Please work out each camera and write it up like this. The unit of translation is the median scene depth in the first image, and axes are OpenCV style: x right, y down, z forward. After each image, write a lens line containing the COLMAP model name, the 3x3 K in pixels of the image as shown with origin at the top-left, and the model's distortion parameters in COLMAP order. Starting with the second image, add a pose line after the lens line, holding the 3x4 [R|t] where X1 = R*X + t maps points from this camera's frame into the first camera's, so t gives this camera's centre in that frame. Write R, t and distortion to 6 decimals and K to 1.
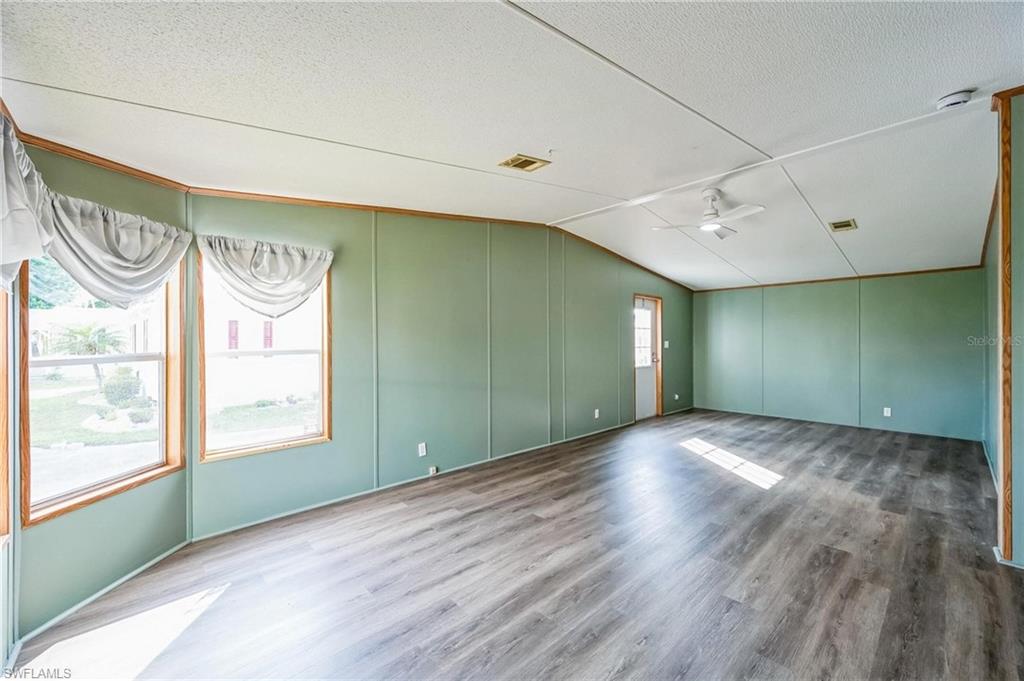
lens RADIAL K [[409.9, 0, 521.6], [0, 409.9, 338.4], [0, 0, 1]] dist [0.001640, -0.000348]
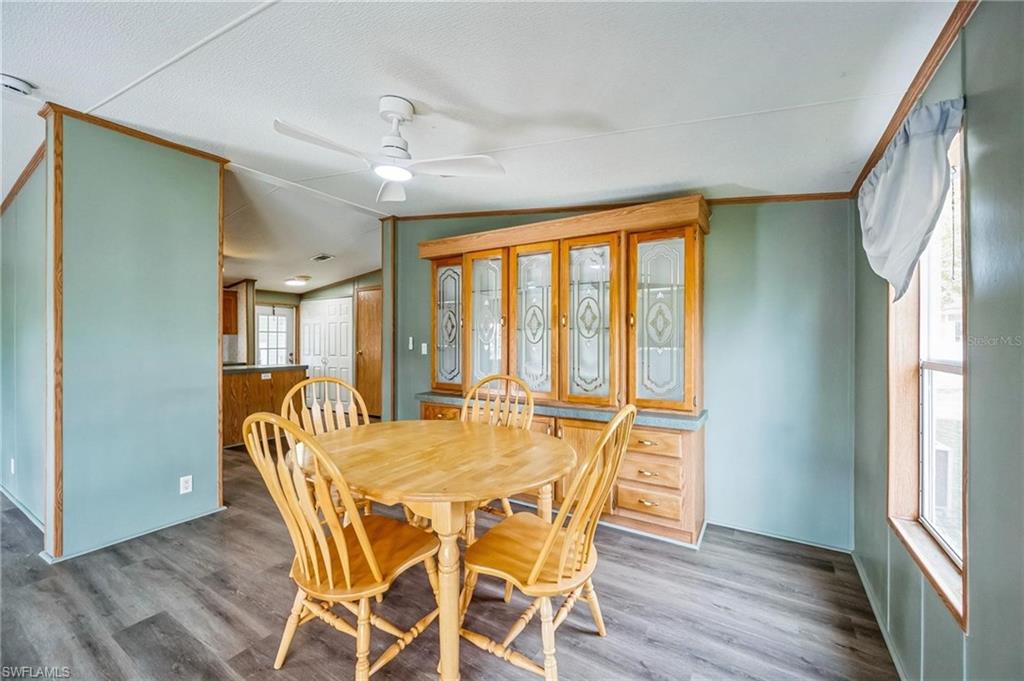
lens RADIAL K [[409.9, 0, 511.3], [0, 409.9, 339.3], [0, 0, 1]] dist [0.001640, -0.000348]
pose [[-0.261742, 0.003338, 0.965132, -0.095404], [-0.000583, 0.999993, -0.003617, -0.006894], [-0.965138, -0.001510, -0.261738, 0.132934]]
